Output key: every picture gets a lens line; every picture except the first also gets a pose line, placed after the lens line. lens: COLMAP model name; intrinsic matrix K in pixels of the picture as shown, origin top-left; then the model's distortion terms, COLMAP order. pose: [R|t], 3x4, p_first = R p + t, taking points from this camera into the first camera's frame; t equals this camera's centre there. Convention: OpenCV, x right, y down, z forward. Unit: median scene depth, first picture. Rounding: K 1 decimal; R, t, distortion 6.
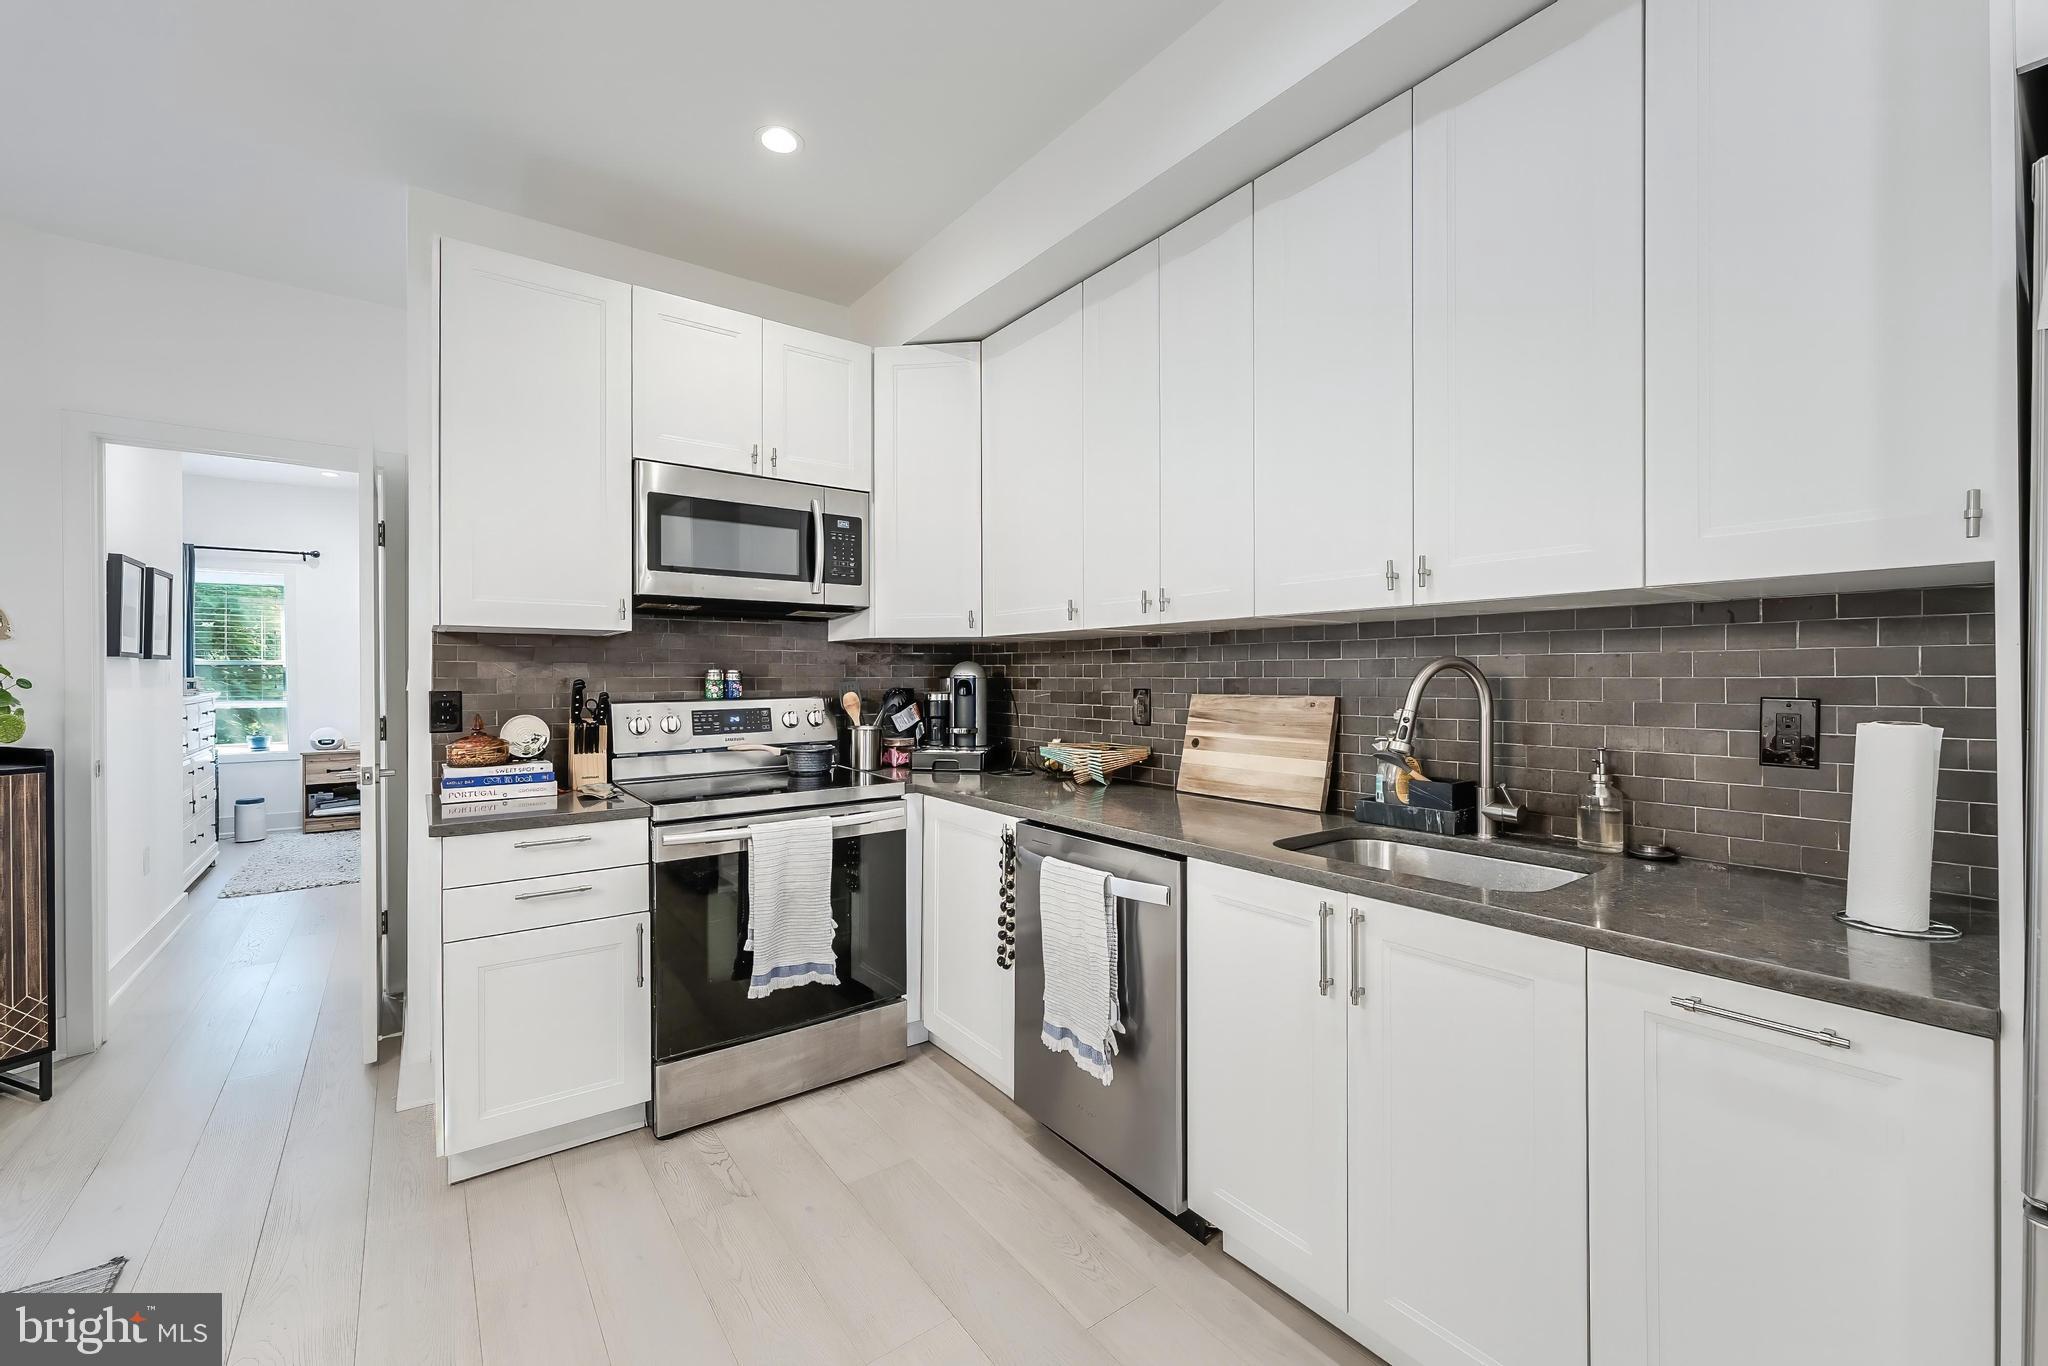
lens RADIAL K [[828.2, 0, 1032.5], [0, 828.2, 674.9], [0, 0, 1]] dist [-0.000004, -0.000172]
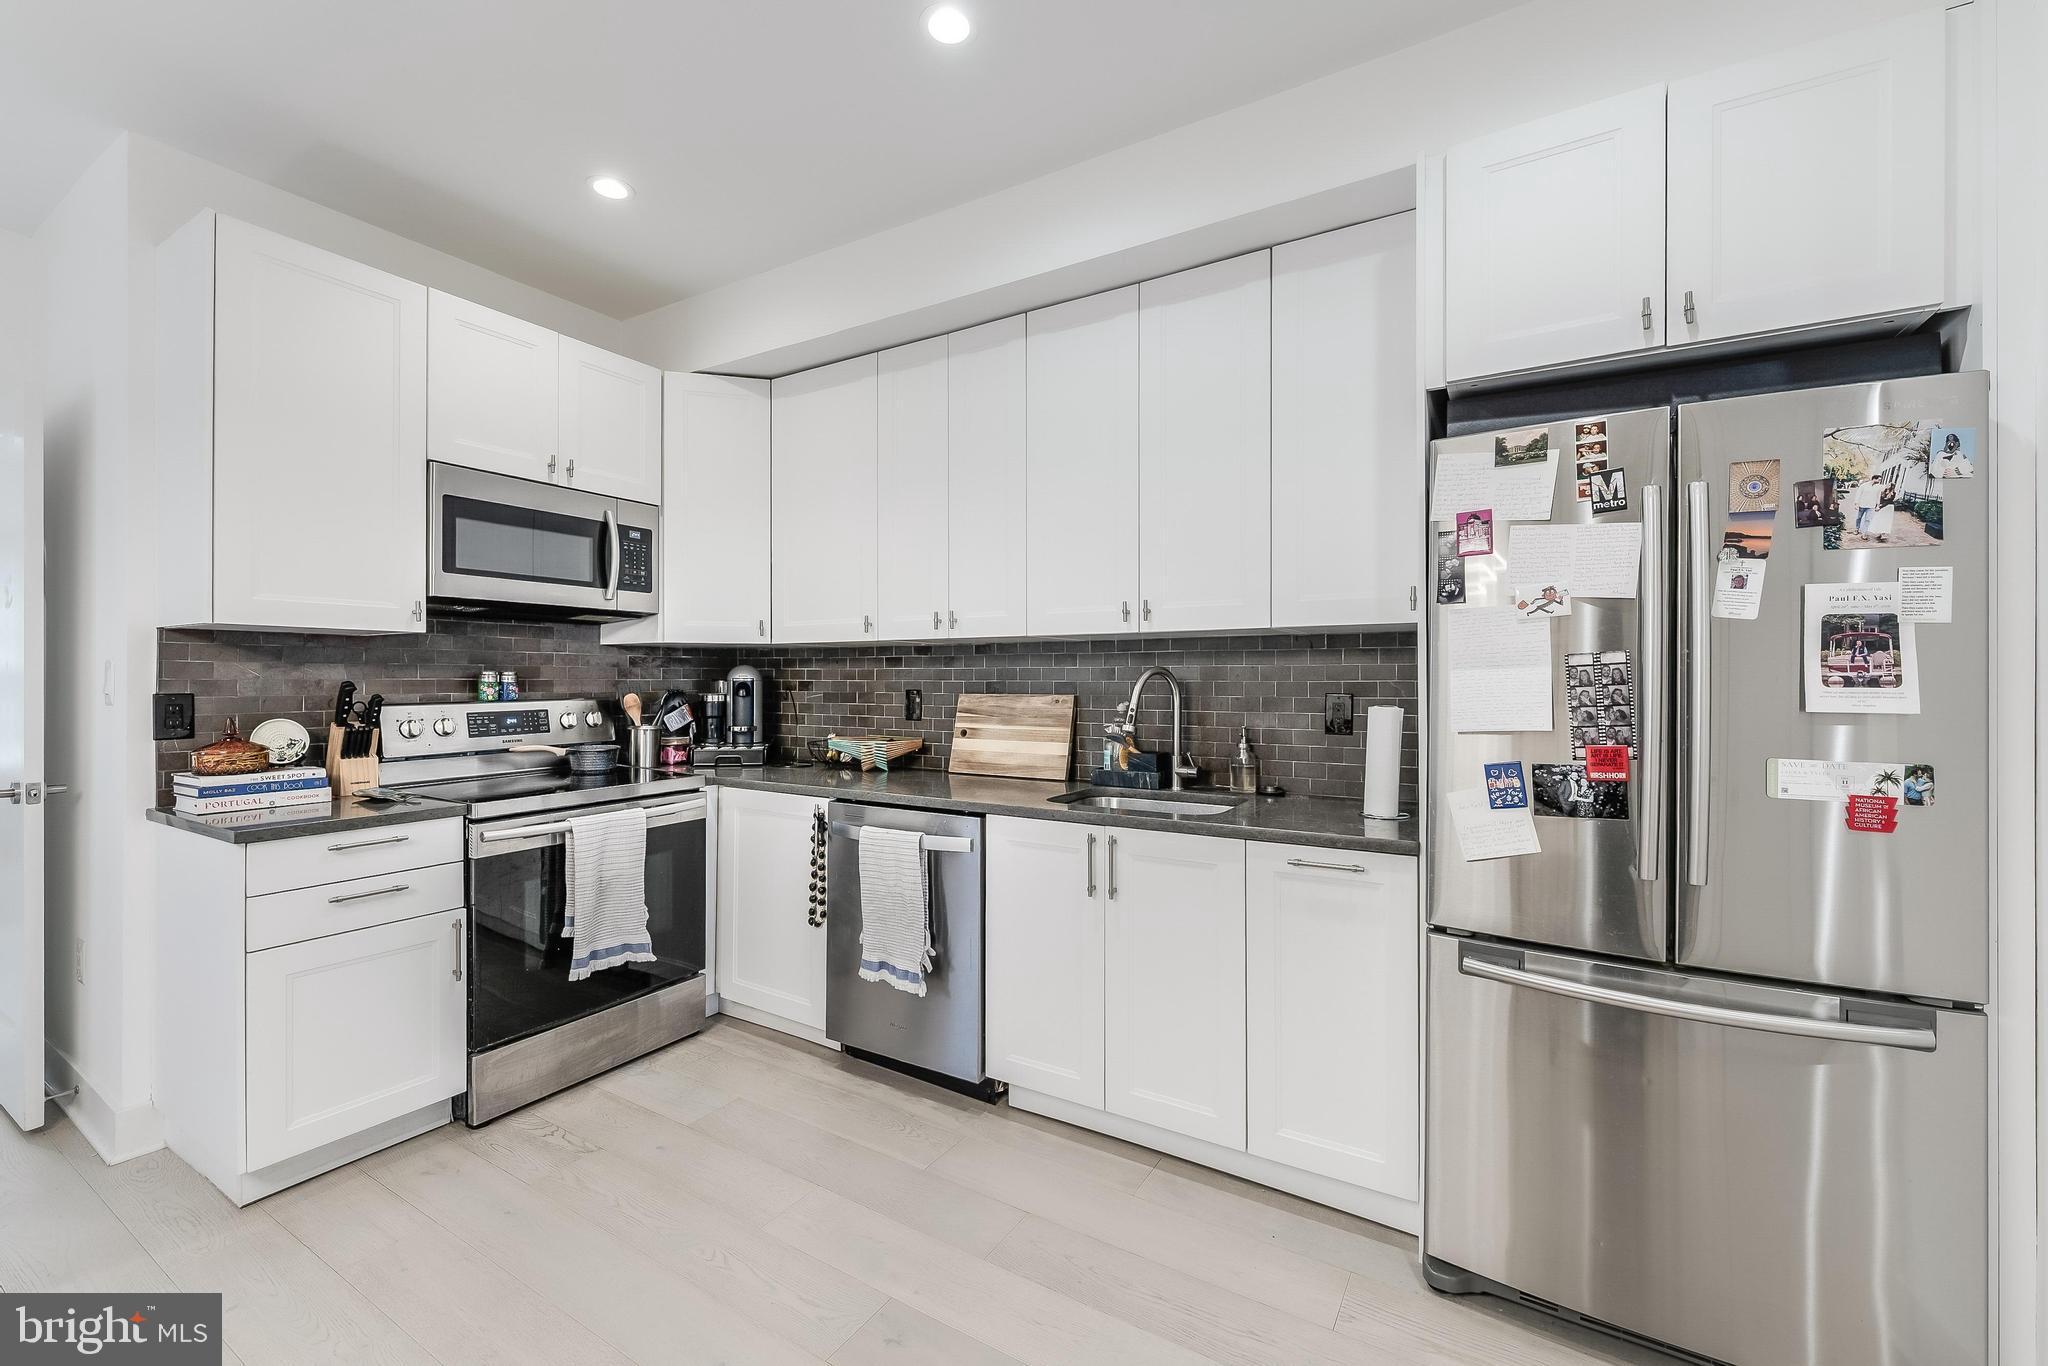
lens RADIAL K [[828.2, 0, 1032.5], [0, 828.2, 674.9], [0, 0, 1]] dist [-0.000004, -0.000172]
pose [[0.924826, 0.005103, 0.380357, -0.190123], [-0.003861, 0.999984, -0.004029, -0.000919], [-0.380372, 0.002258, 0.924831, -0.201322]]
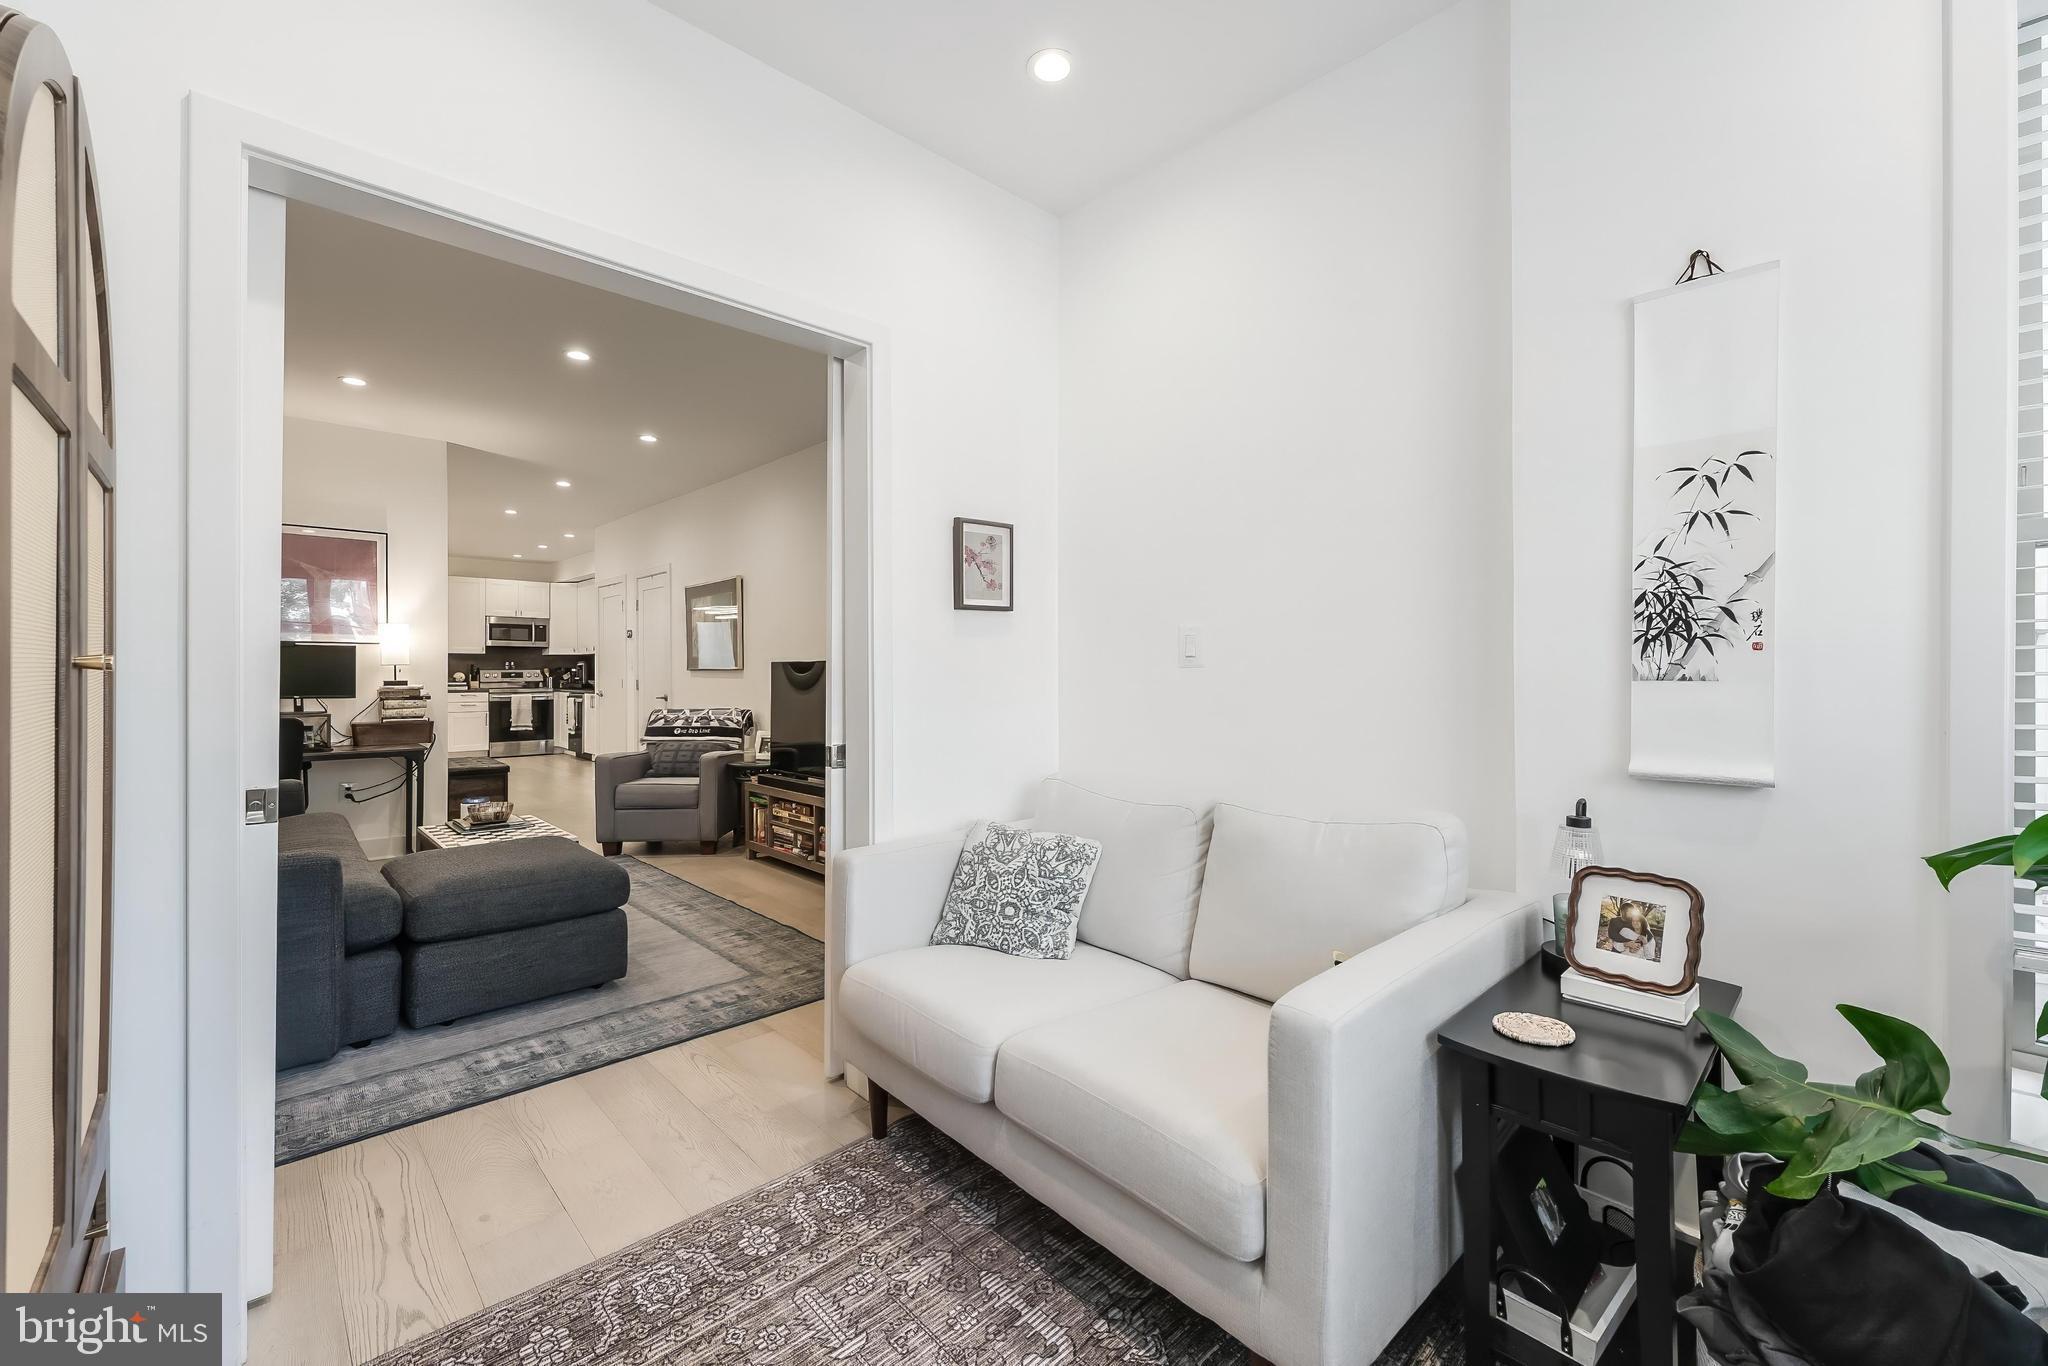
lens RADIAL K [[841.4, 0, 1032.7], [0, 841.4, 671.1], [0, 0, 1]] dist [0.000998, 0.000025]
pose [[0.992893, 0.003341, 0.118967, 2.004446], [-0.003395, 0.999994, 0.000249, 0.032068], [-0.118965, -0.000651, 0.992898, -4.055783]]
